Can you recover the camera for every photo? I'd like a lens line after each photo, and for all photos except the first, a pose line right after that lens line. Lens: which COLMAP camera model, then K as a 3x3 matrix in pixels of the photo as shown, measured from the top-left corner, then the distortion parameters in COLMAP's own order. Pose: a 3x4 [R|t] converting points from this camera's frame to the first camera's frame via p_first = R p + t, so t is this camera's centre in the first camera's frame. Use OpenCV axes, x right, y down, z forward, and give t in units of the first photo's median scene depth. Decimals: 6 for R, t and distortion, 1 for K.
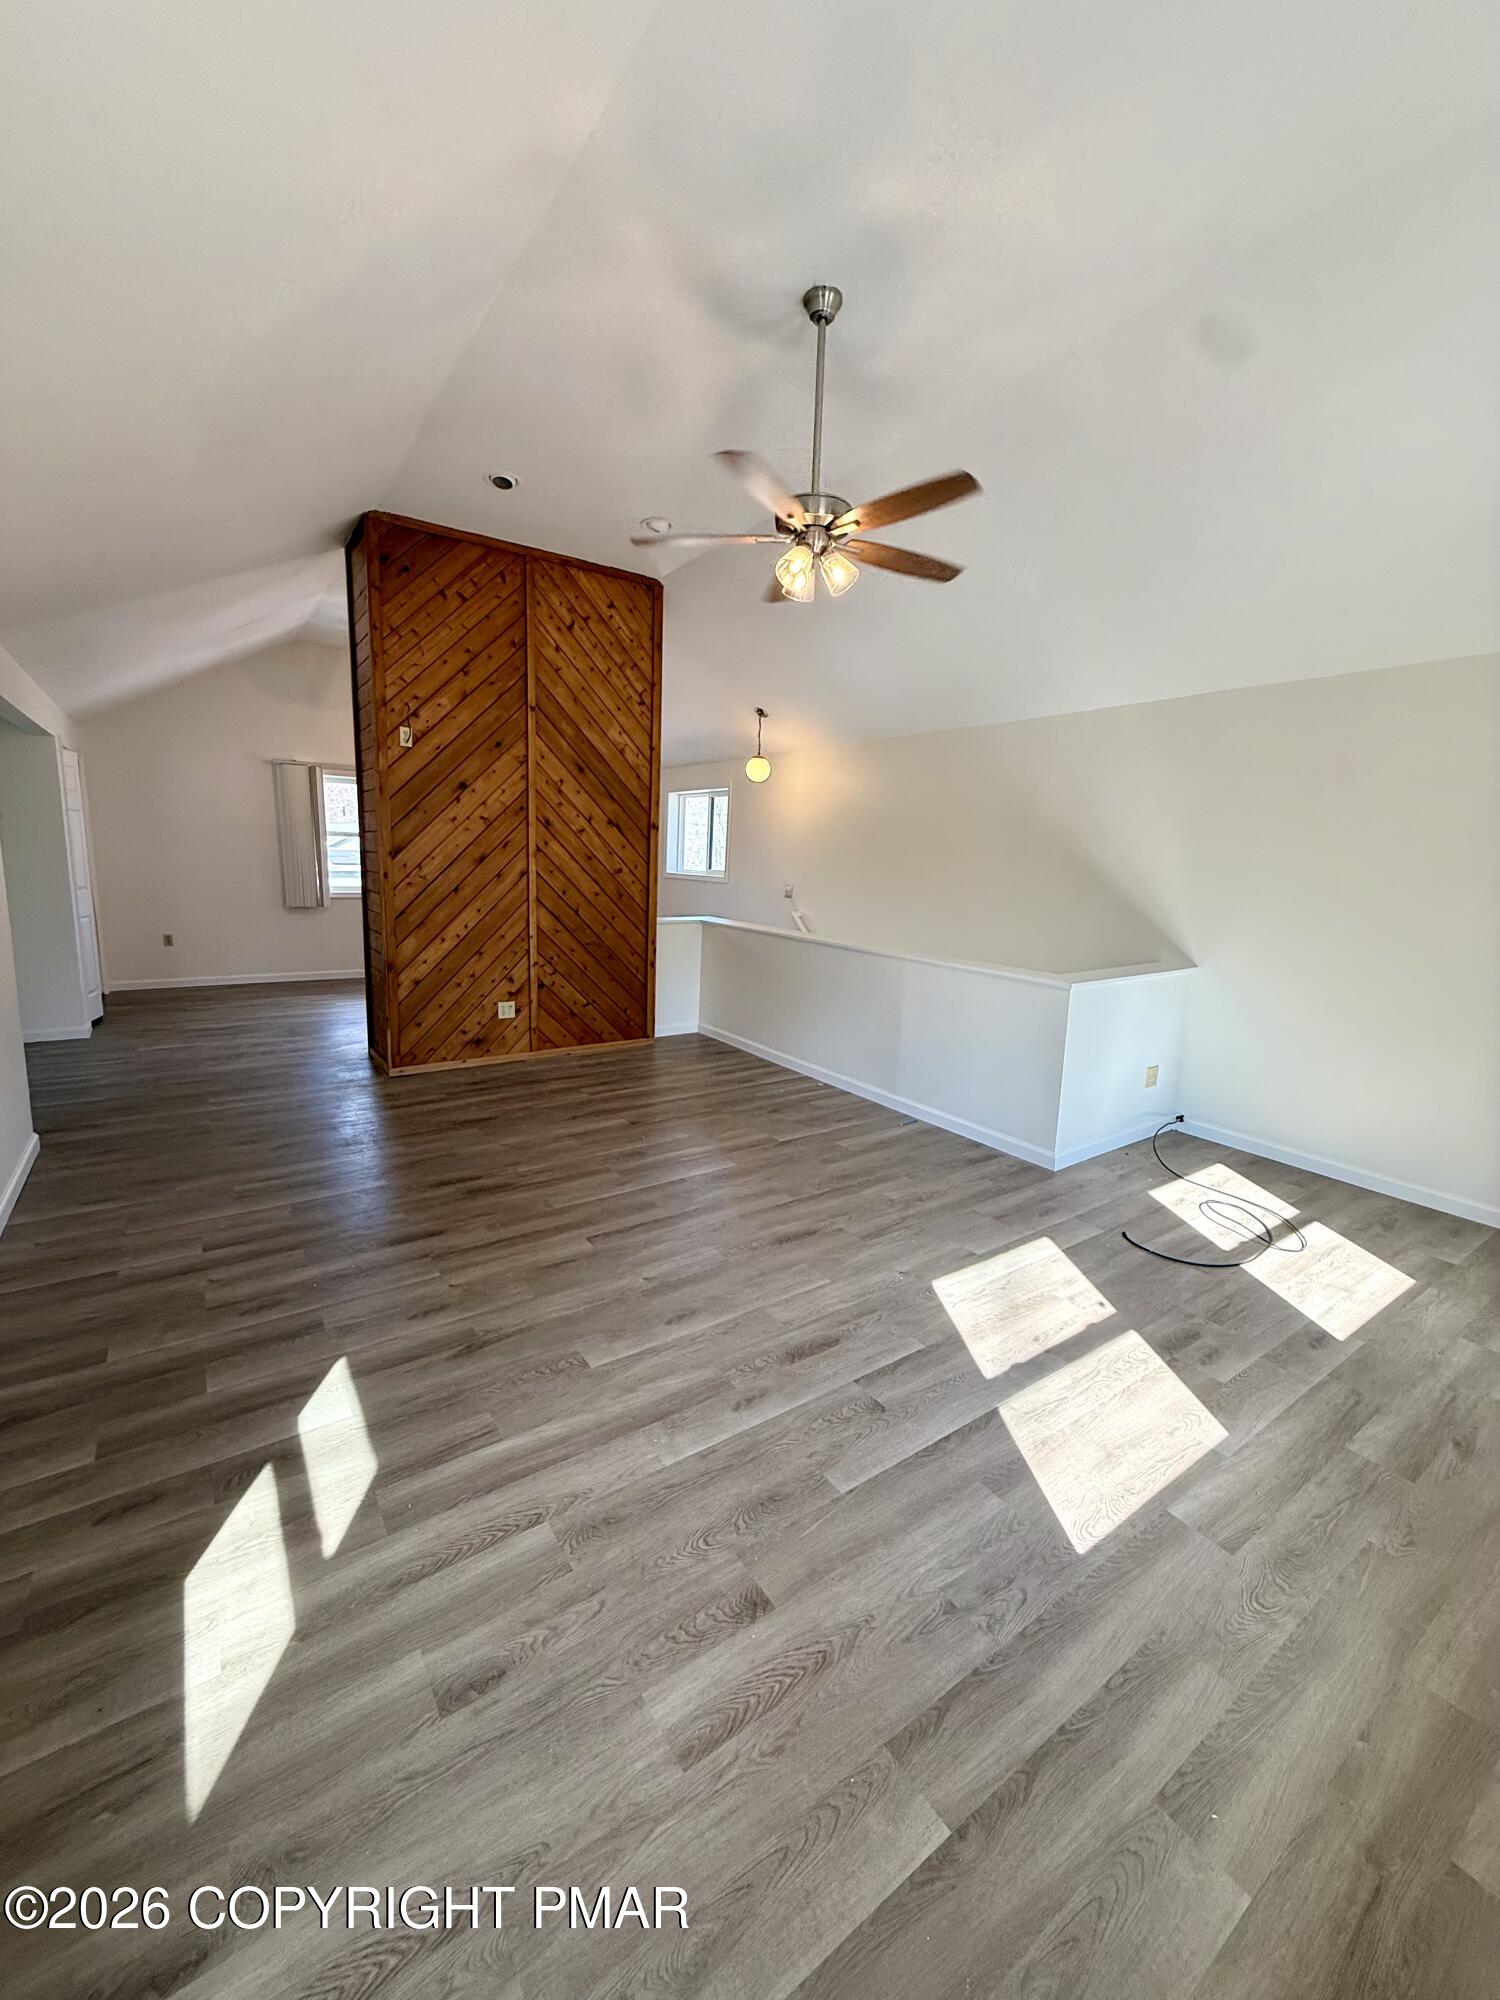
lens RADIAL K [[796.3, 0, 747.9], [0, 796.3, 997.0], [0, 0, 1]] dist [0.002986, 0.001127]
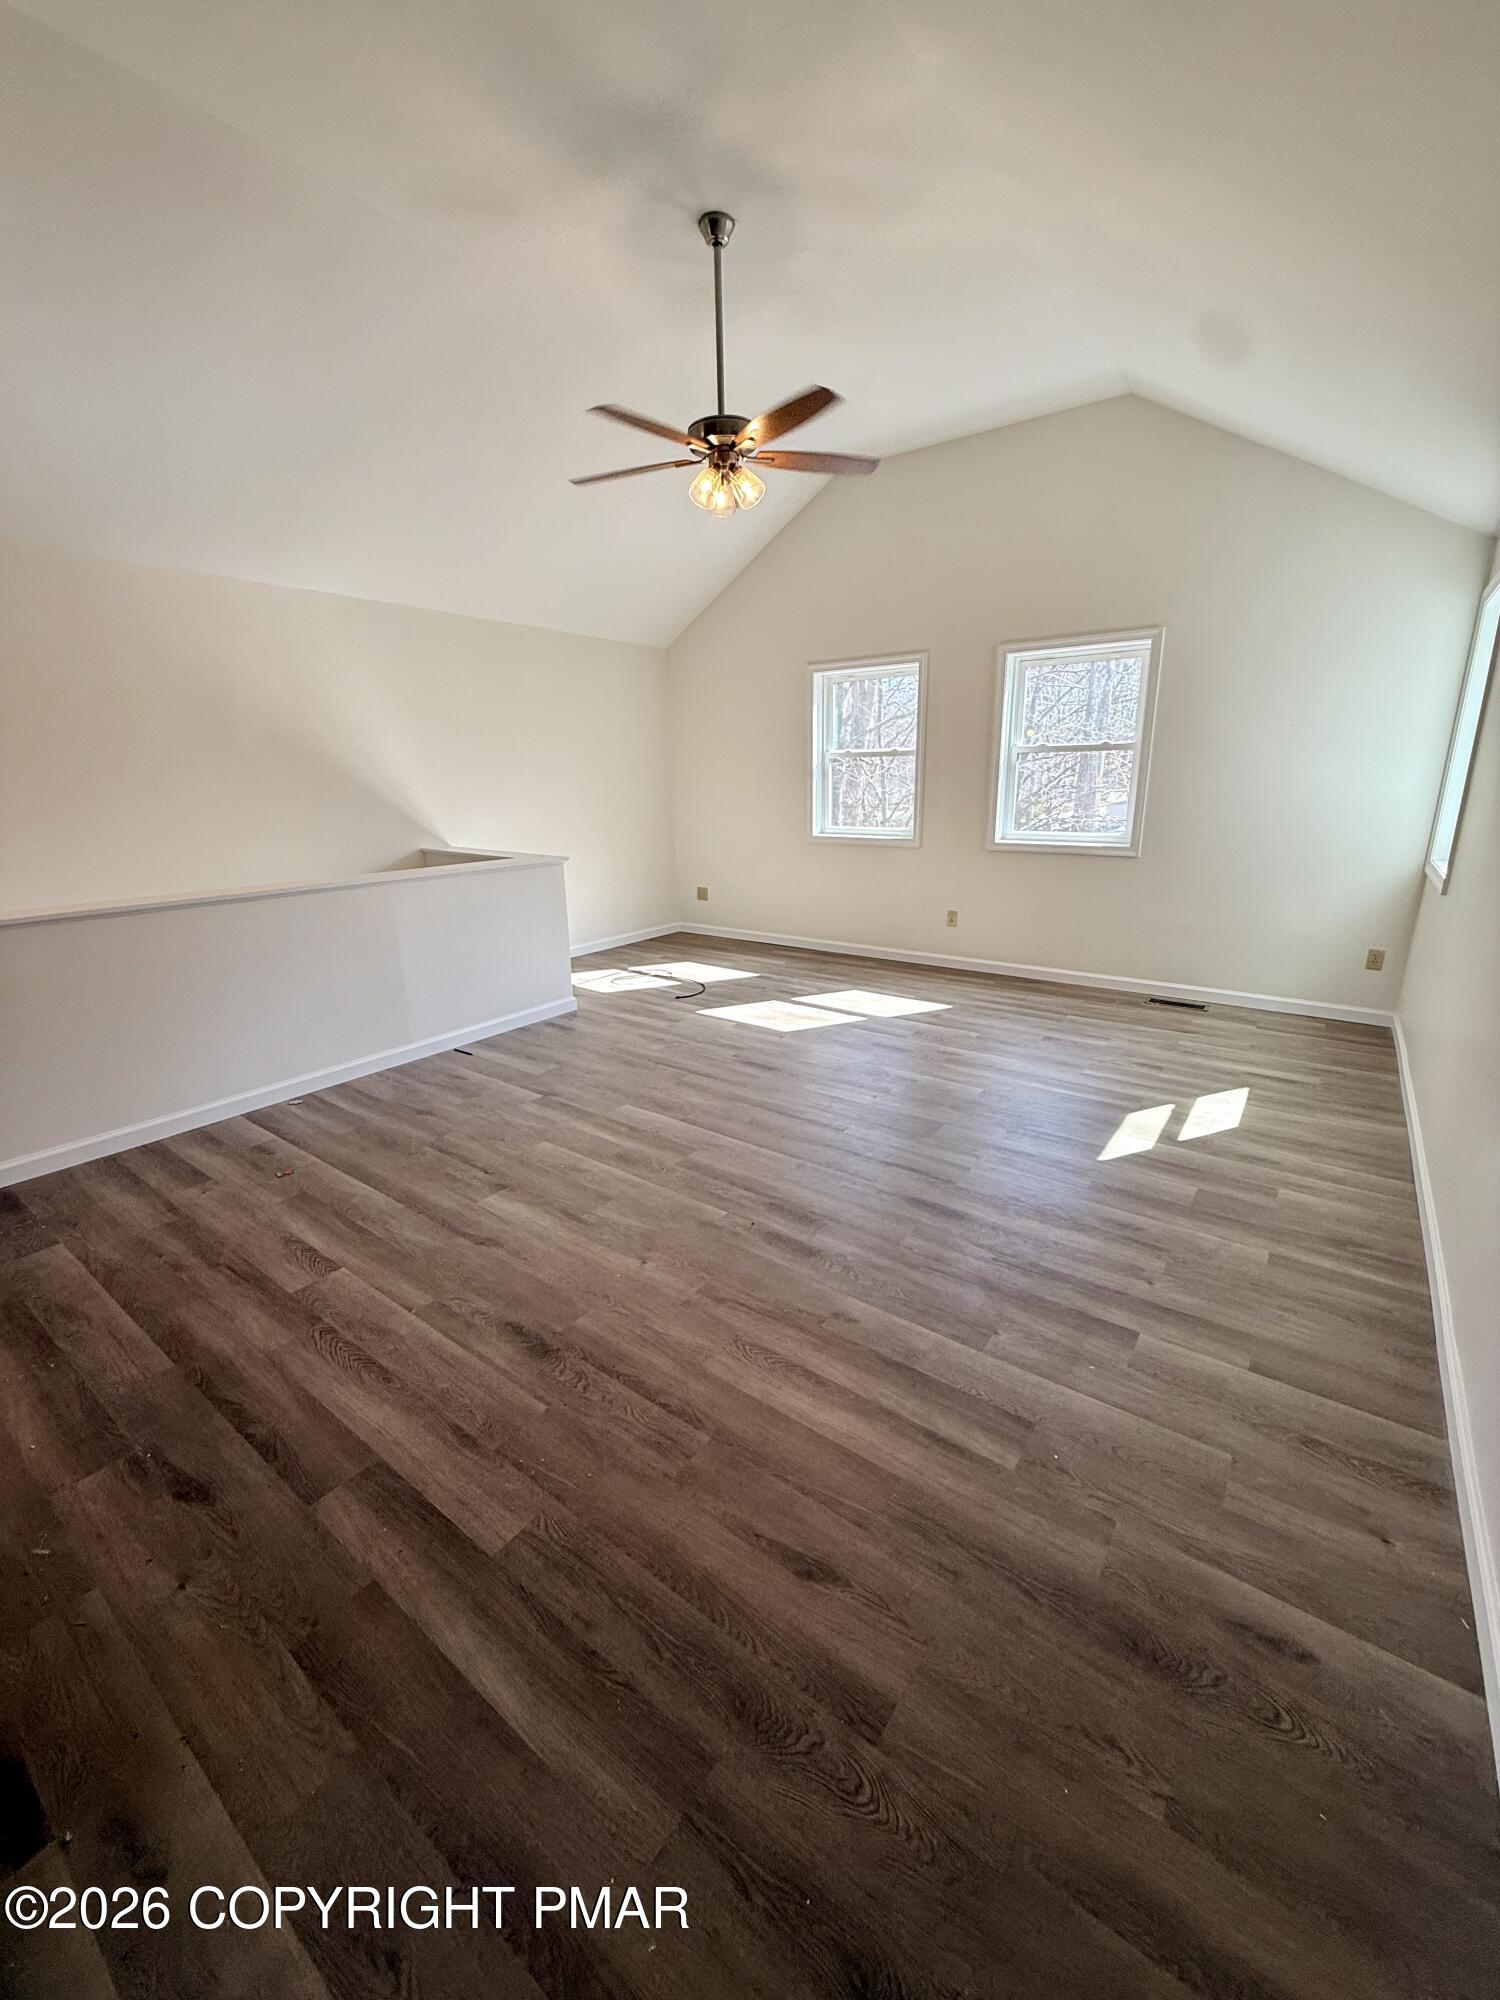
lens RADIAL K [[796.3, 0, 749.9], [0, 796.3, 997.6], [0, 0, 1]] dist [0.002986, 0.001127]
pose [[-0.323125, -0.282847, 0.903099, -1.044430], [0.173383, 0.920444, 0.350315, -0.240202], [-0.930338, 0.269778, -0.248378, 1.314295]]
